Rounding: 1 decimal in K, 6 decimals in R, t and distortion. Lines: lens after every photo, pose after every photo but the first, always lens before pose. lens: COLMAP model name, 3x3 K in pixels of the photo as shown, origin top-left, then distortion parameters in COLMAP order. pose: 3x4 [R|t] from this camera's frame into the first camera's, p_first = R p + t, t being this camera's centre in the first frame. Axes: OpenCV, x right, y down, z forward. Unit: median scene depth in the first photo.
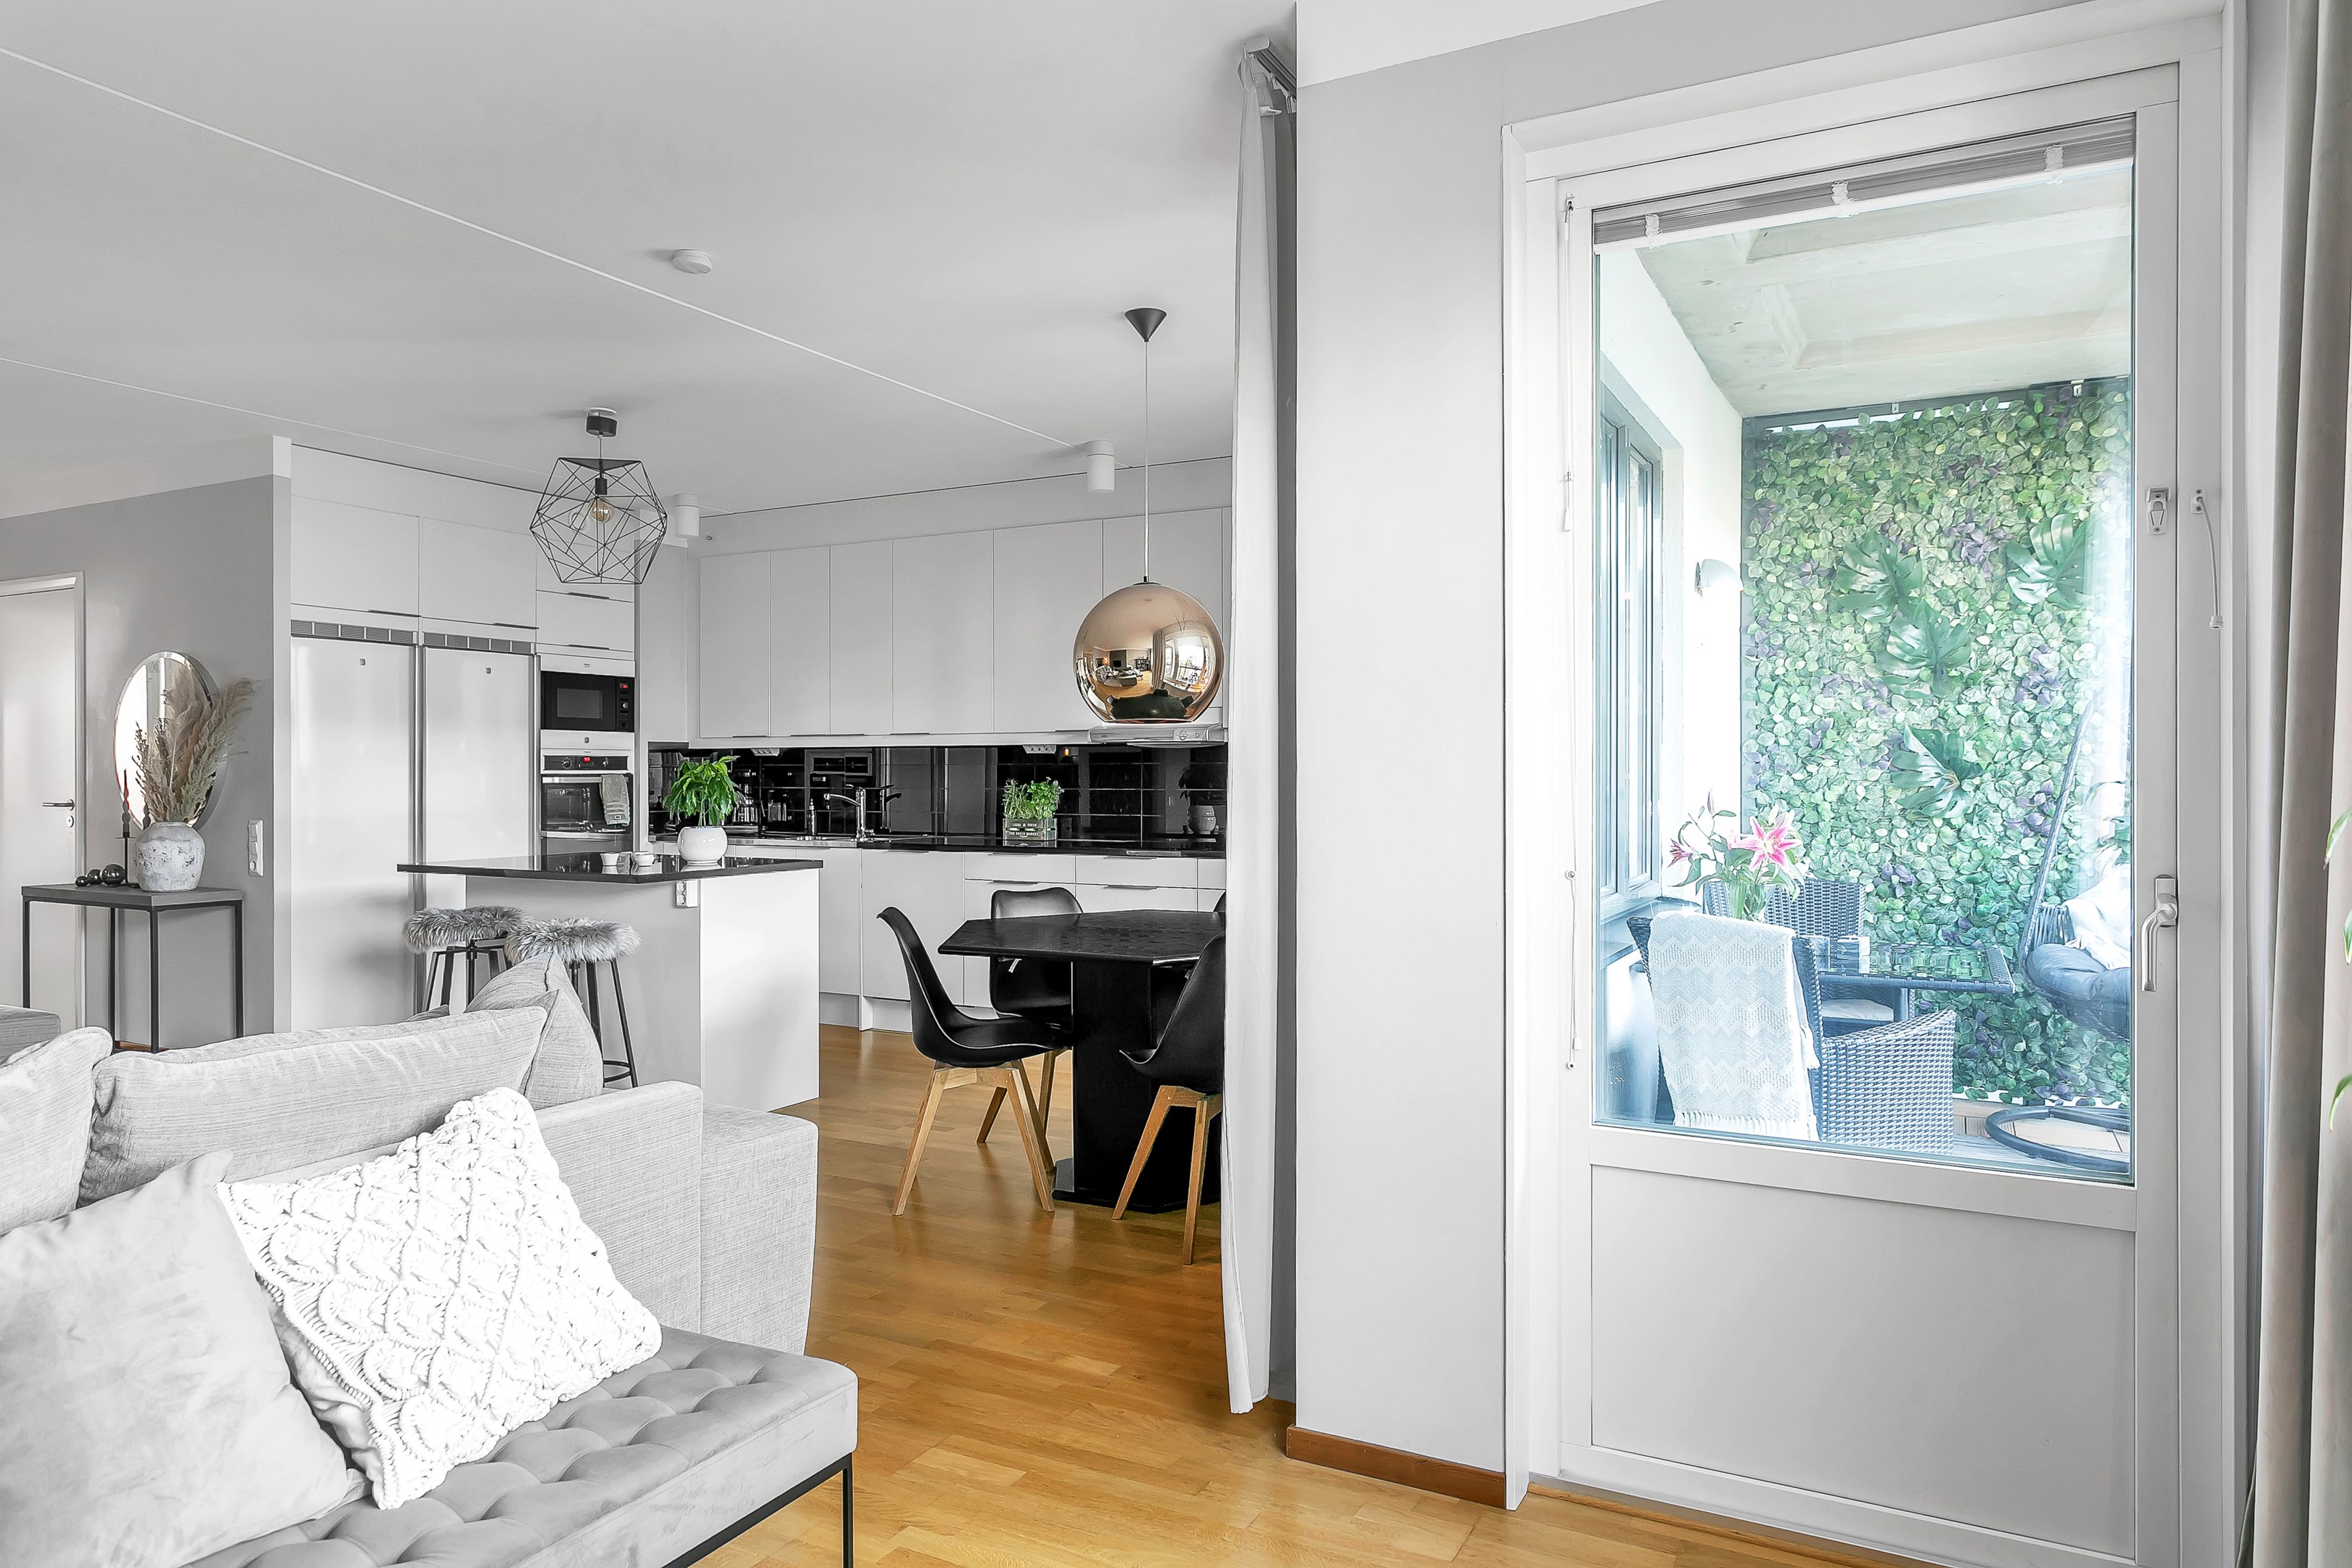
lens RADIAL K [[1449.2, 0, 1176.0], [0, 1449.2, 784.0], [0, 0, 1]] dist [-0.003381, 0.001843]
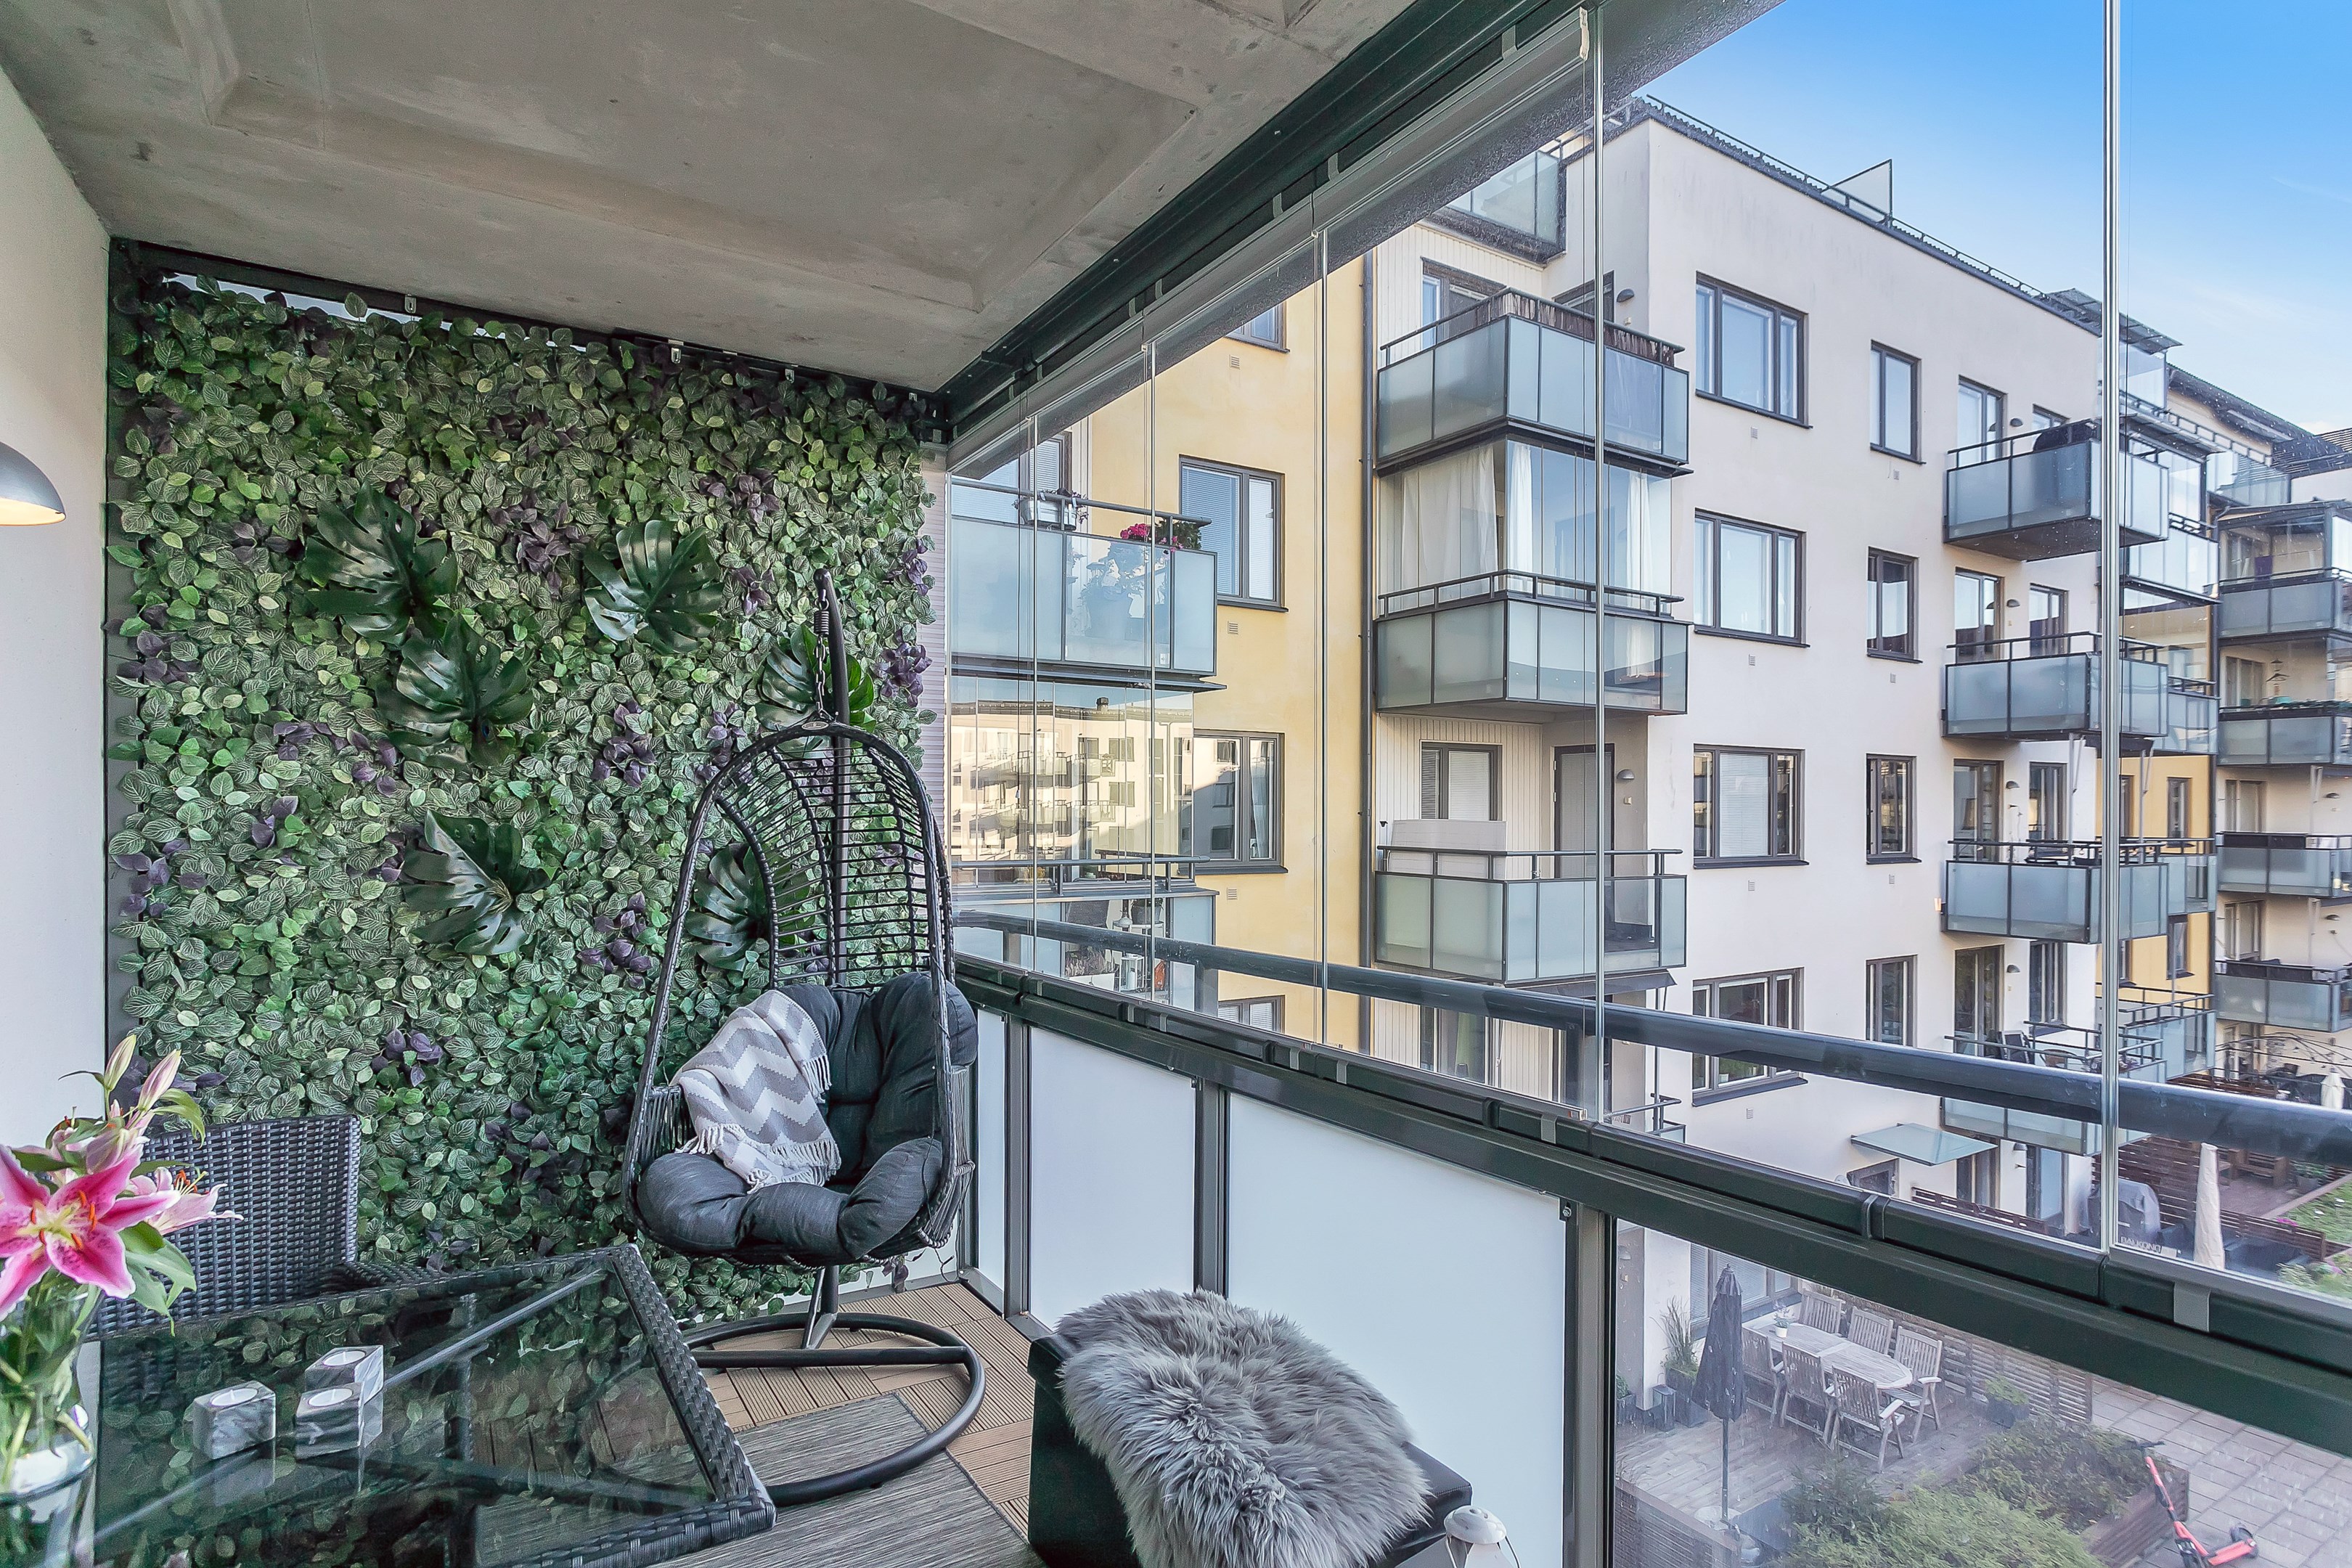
lens RADIAL K [[1212.3, 0, 1181.7], [0, 1212.3, 815.7], [0, 0, 1]] dist [-0.004647, 0.000855]
pose [[0.497765, 0.001246, 0.867311, 0.211306], [0.000617, 0.999998, -0.001790, -0.037201], [-0.867312, 0.001426, 0.497763, 0.454558]]
